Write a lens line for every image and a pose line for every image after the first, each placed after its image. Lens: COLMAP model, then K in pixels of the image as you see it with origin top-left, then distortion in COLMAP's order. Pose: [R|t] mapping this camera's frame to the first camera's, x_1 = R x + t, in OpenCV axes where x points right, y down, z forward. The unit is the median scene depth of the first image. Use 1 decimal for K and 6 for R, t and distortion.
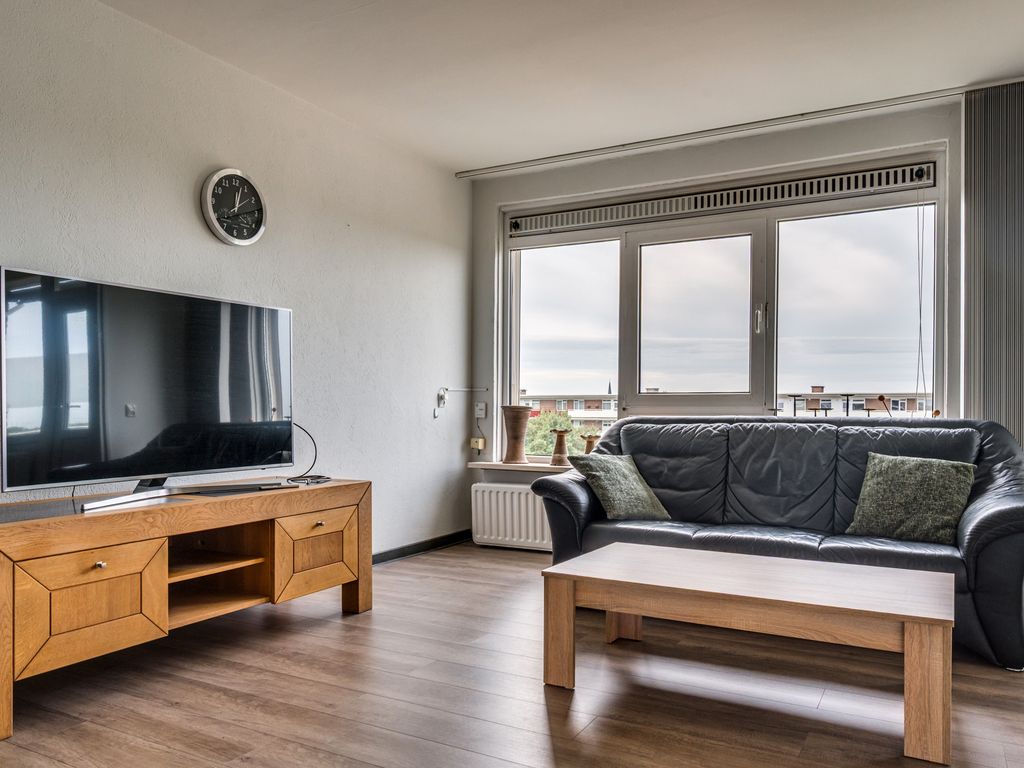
lens RADIAL K [[776.5, 0, 533.1], [0, 776.5, 370.0], [0, 0, 1]] dist [-0.002406, 0.009089]
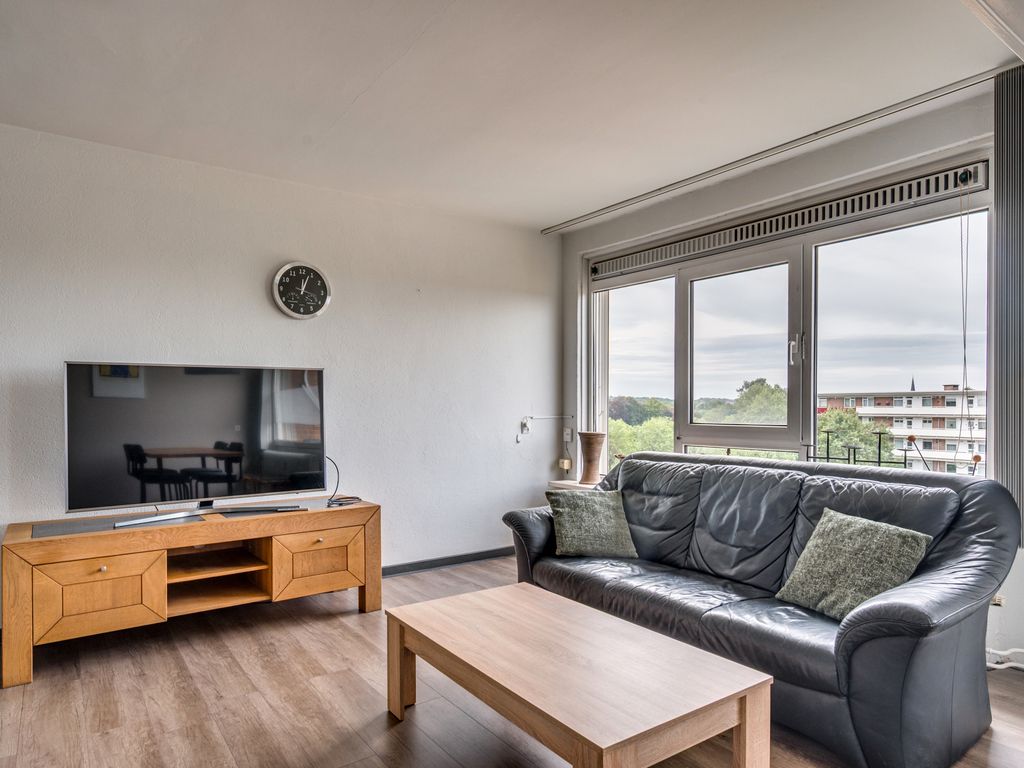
lens RADIAL K [[645.0, 0, 513.6], [0, 645.0, 377.8], [0, 0, 1]] dist [0.003879, 0.002821]
pose [[0.902498, -0.023704, -0.430041, 0.410384], [0.026135, 0.999658, -0.000255, -0.051559], [0.429900, -0.011008, 0.902809, 0.161459]]
